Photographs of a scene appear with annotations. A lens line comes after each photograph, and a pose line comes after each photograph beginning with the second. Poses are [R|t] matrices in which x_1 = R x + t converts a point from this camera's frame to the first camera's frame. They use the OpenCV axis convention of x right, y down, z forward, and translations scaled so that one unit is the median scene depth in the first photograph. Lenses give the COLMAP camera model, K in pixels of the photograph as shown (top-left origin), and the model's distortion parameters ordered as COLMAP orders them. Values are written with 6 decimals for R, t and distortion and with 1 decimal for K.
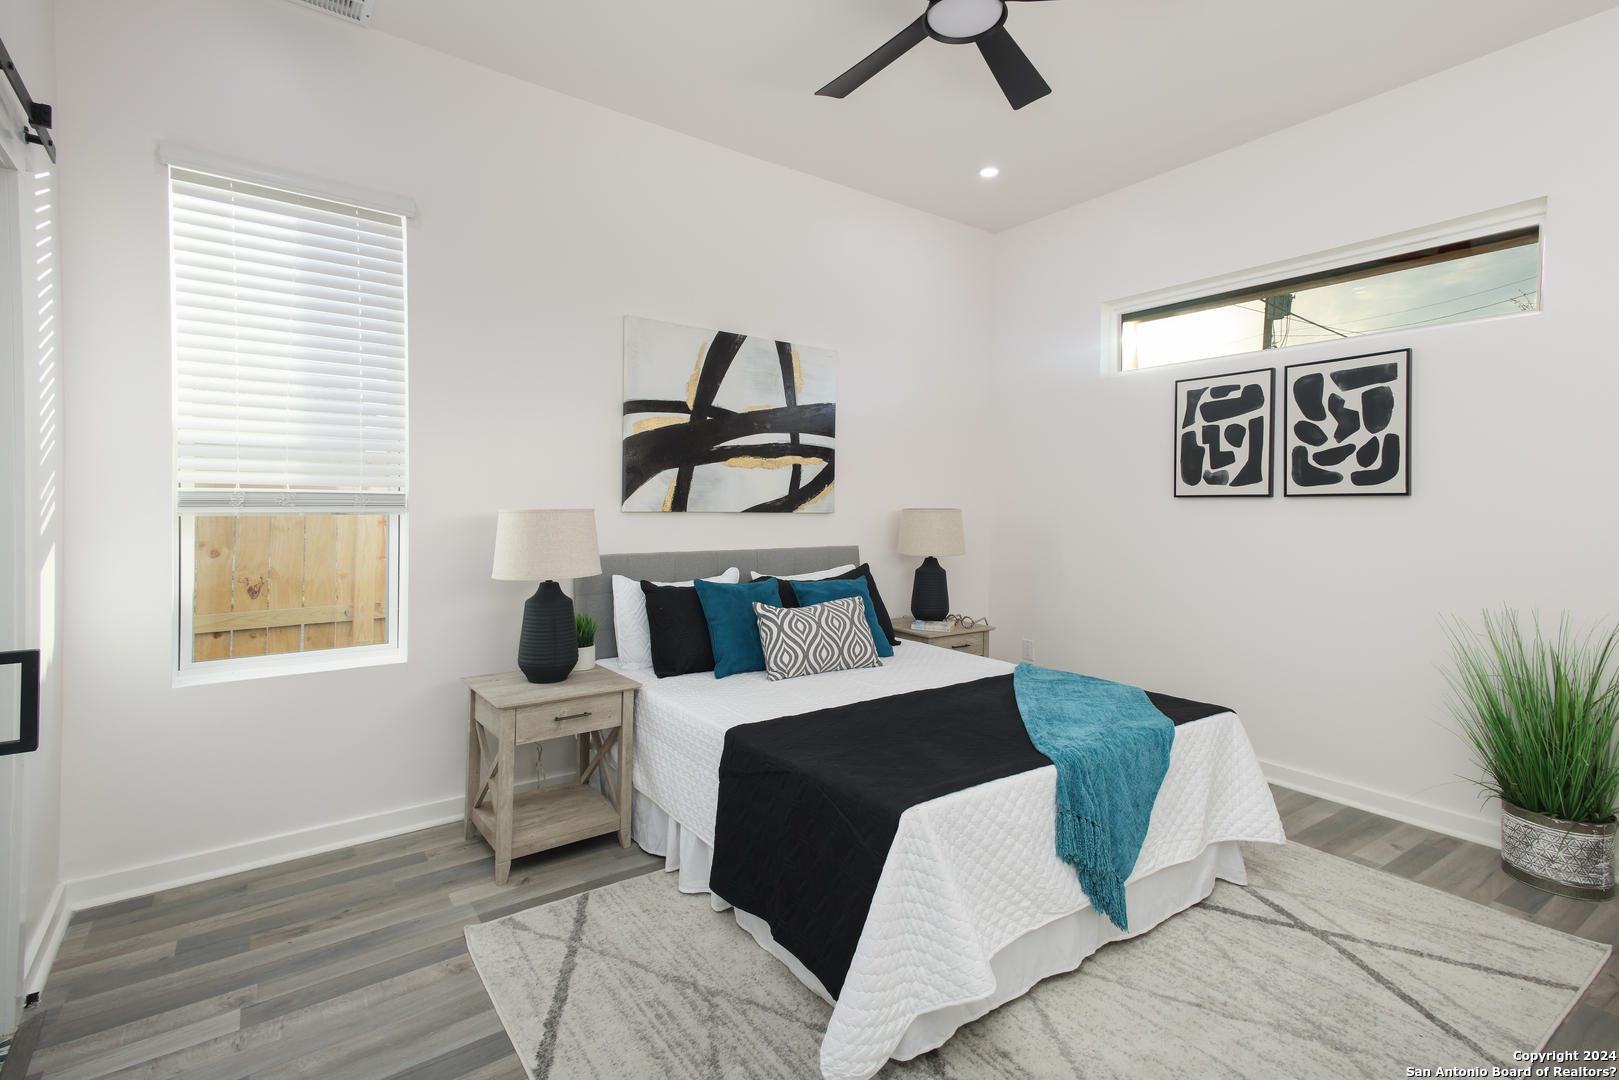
lens RADIAL K [[757.3, 0, 812.9], [0, 757.3, 502.0], [0, 0, 1]] dist [0.004914, 0.000528]
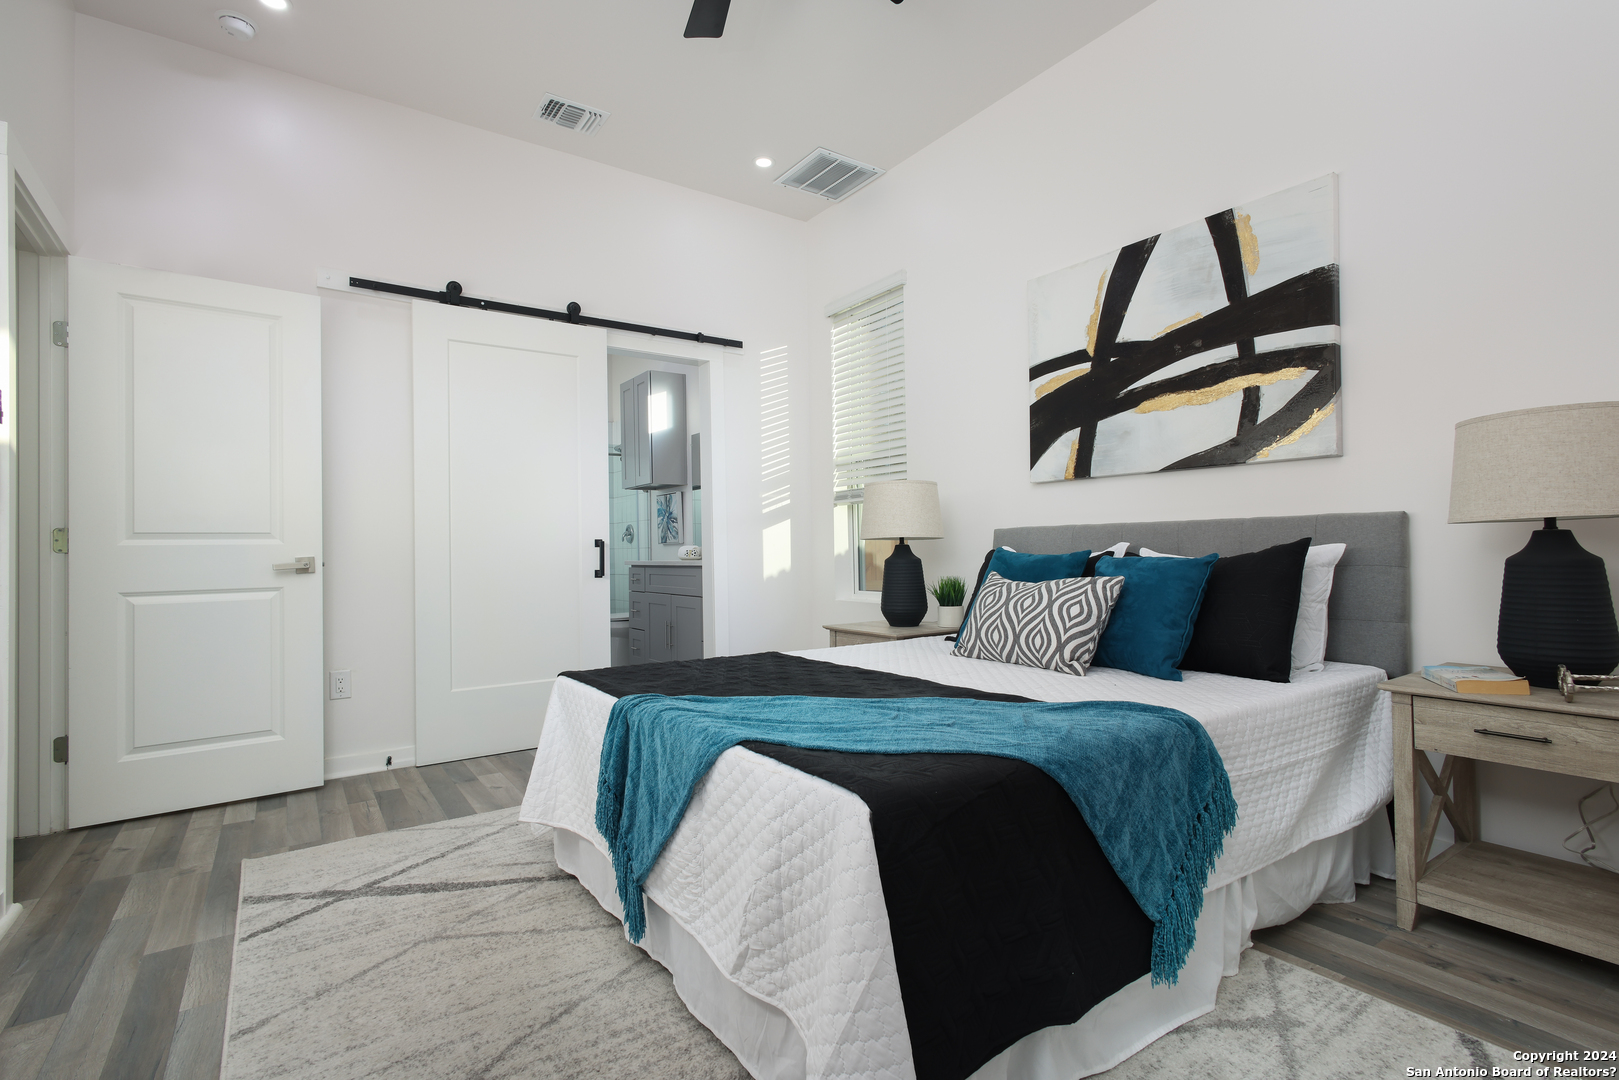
lens RADIAL K [[757.3, 0, 809.6], [0, 757.3, 544.4], [0, 0, 1]] dist [0.004914, 0.000528]
pose [[-0.028894, -0.008013, -0.999550, 0.675345], [0.016674, 0.999825, -0.008497, 0.088538], [0.999443, -0.016912, -0.028755, 0.681971]]
